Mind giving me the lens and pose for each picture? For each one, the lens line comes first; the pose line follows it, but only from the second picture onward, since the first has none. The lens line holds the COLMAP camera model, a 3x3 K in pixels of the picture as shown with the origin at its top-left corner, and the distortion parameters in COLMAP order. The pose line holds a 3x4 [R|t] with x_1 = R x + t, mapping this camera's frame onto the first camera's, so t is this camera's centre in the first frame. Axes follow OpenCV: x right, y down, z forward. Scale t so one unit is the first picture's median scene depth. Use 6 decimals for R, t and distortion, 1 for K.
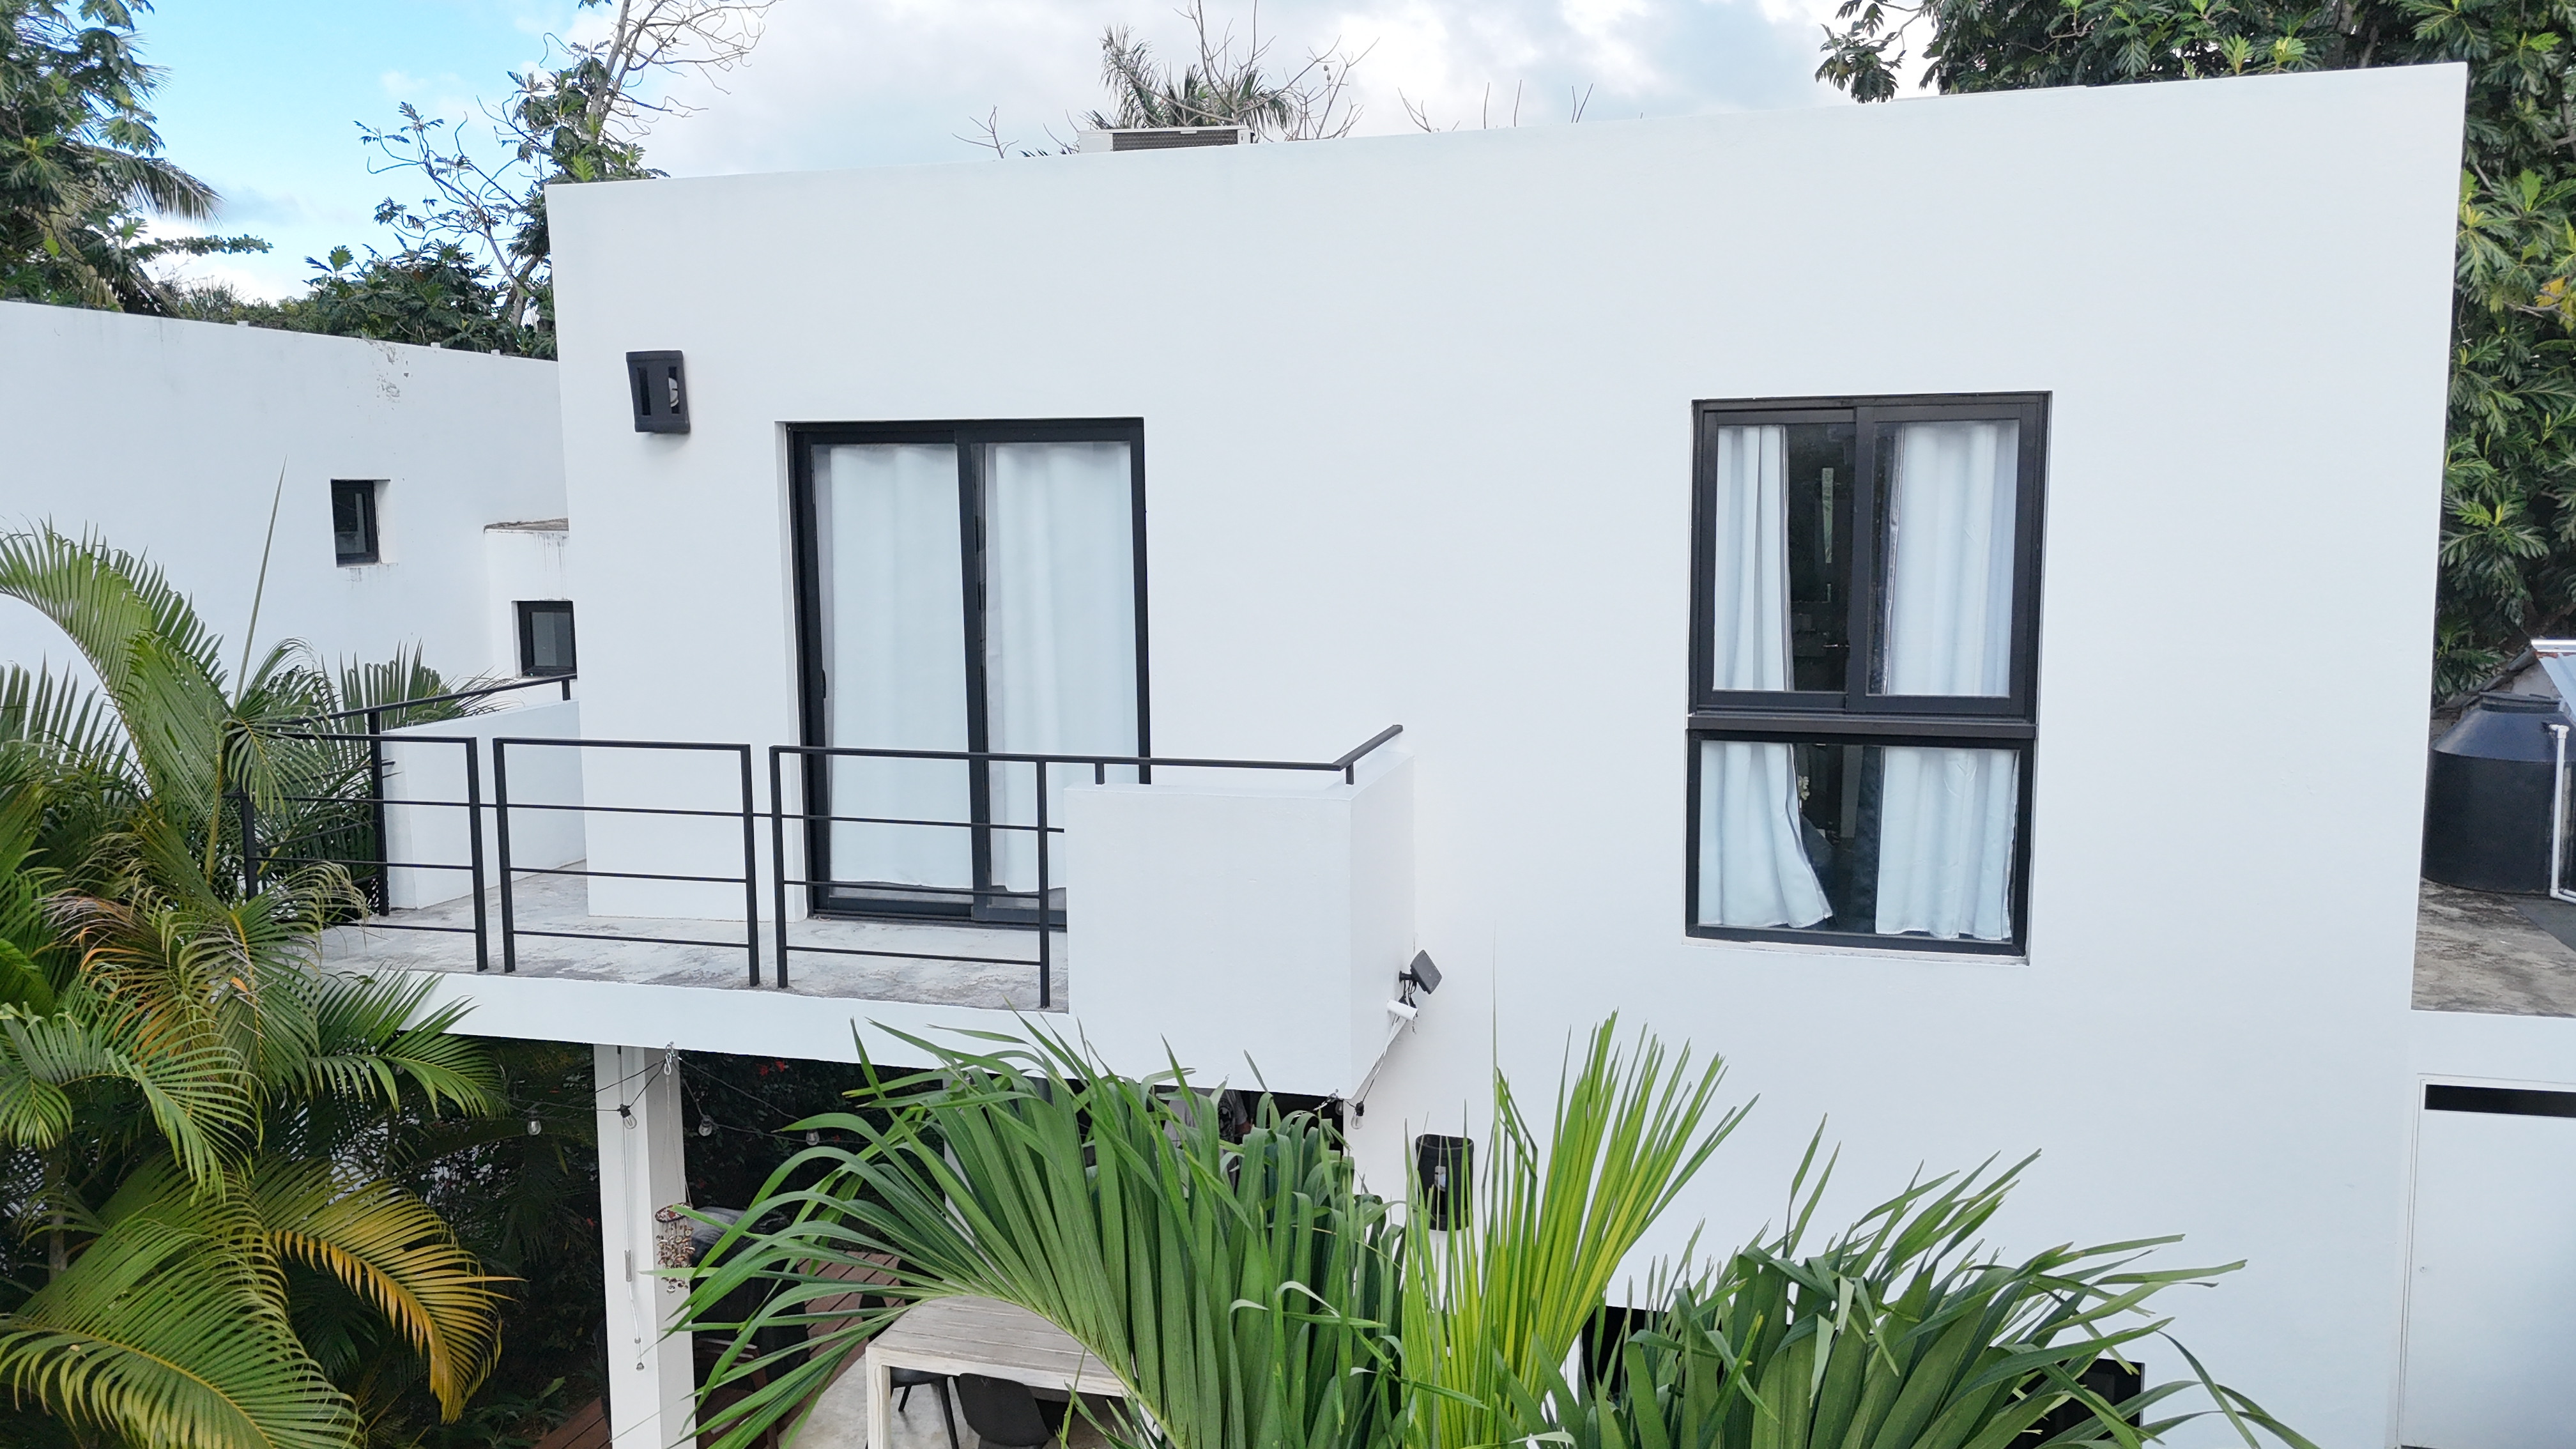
lens RADIAL K [[1886.2, 0, 1288.0], [0, 1886.2, 724.5], [0, 0, 1]] dist [0.105980, -0.119141]
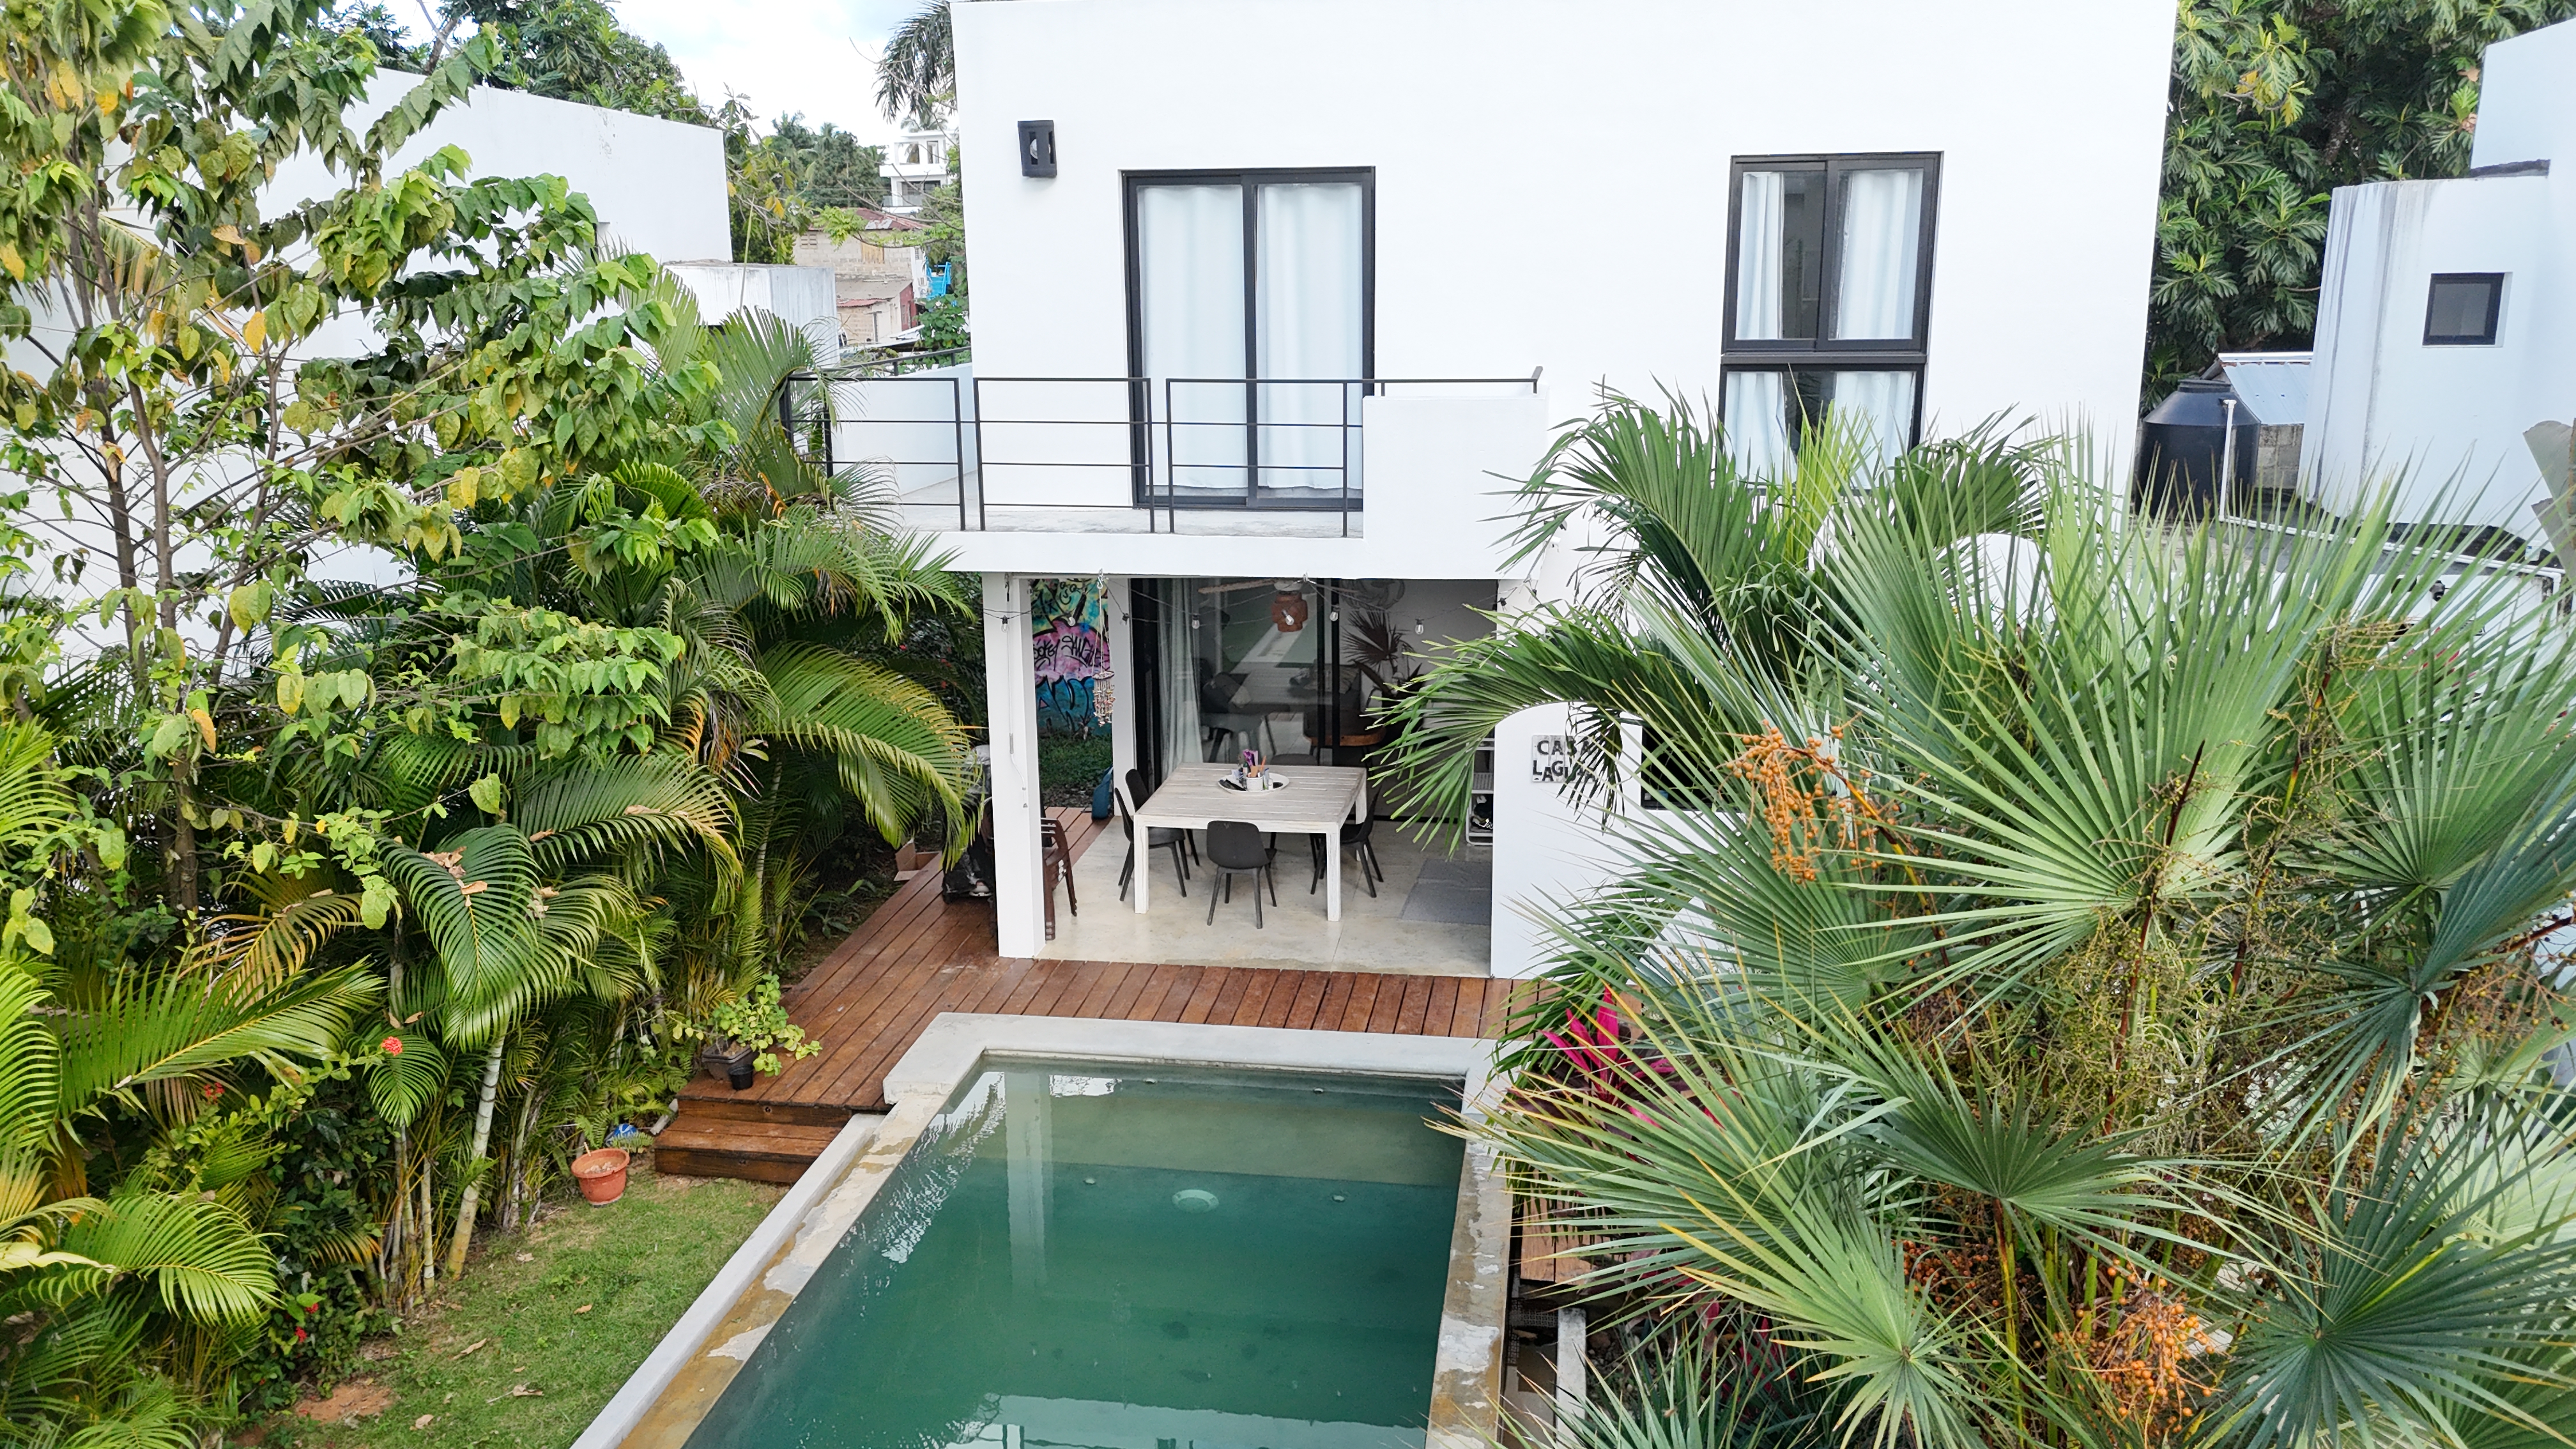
lens RADIAL K [[1912.7, 0, 1298.5], [0, 1912.7, 733.0], [0, 0, 1]] dist [0.049999, 0.001361]
pose [[0.992138, -0.029425, 0.121639, -0.340527], [0.015501, 0.993374, 0.113875, 0.117261], [-0.124184, -0.111094, 0.986021, -0.585536]]
